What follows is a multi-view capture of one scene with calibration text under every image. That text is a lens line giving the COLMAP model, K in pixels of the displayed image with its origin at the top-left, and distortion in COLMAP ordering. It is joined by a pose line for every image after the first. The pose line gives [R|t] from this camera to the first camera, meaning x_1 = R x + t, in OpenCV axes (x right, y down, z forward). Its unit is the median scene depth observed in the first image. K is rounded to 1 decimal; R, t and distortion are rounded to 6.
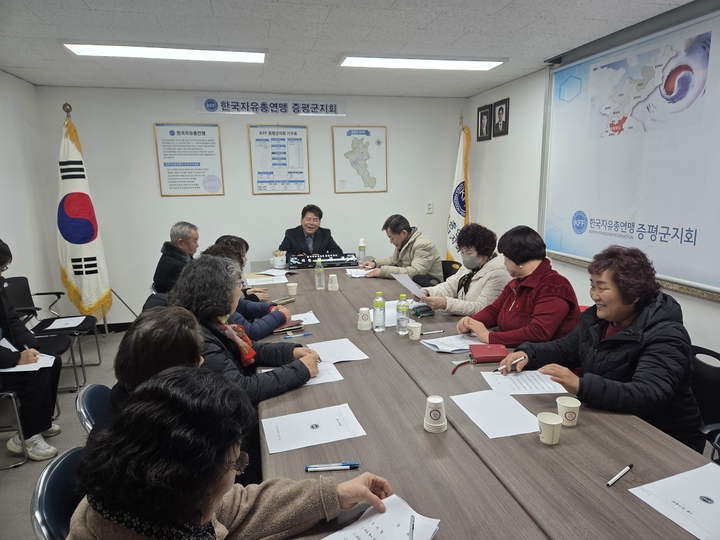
lens RADIAL K [[483.0, 0, 360.0], [0, 483.0, 270.0], [0, 0, 1]] dist [0.073082, -0.067050]
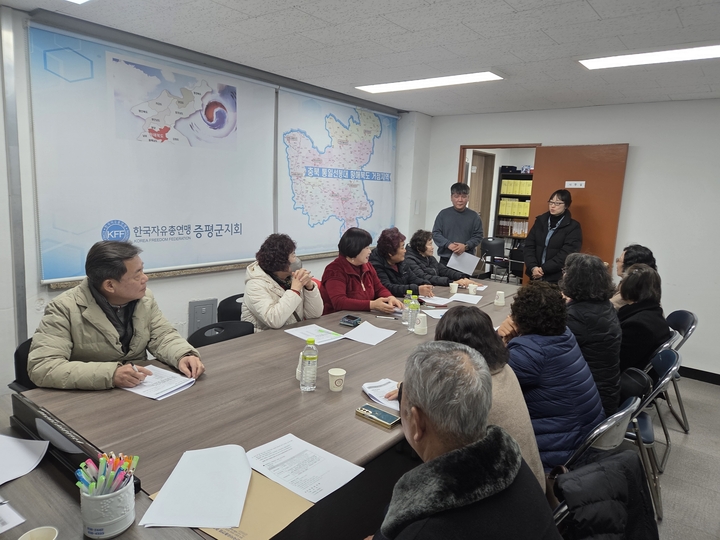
lens RADIAL K [[483.0, 0, 360.0], [0, 483.0, 270.0], [0, 0, 1]] dist [0.073082, -0.067050]
pose [[-0.622179, -0.136023, 0.770968, -0.429141], [0.114712, 0.958321, 0.261653, -0.184328], [-0.774425, 0.251234, -0.580643, 1.028668]]
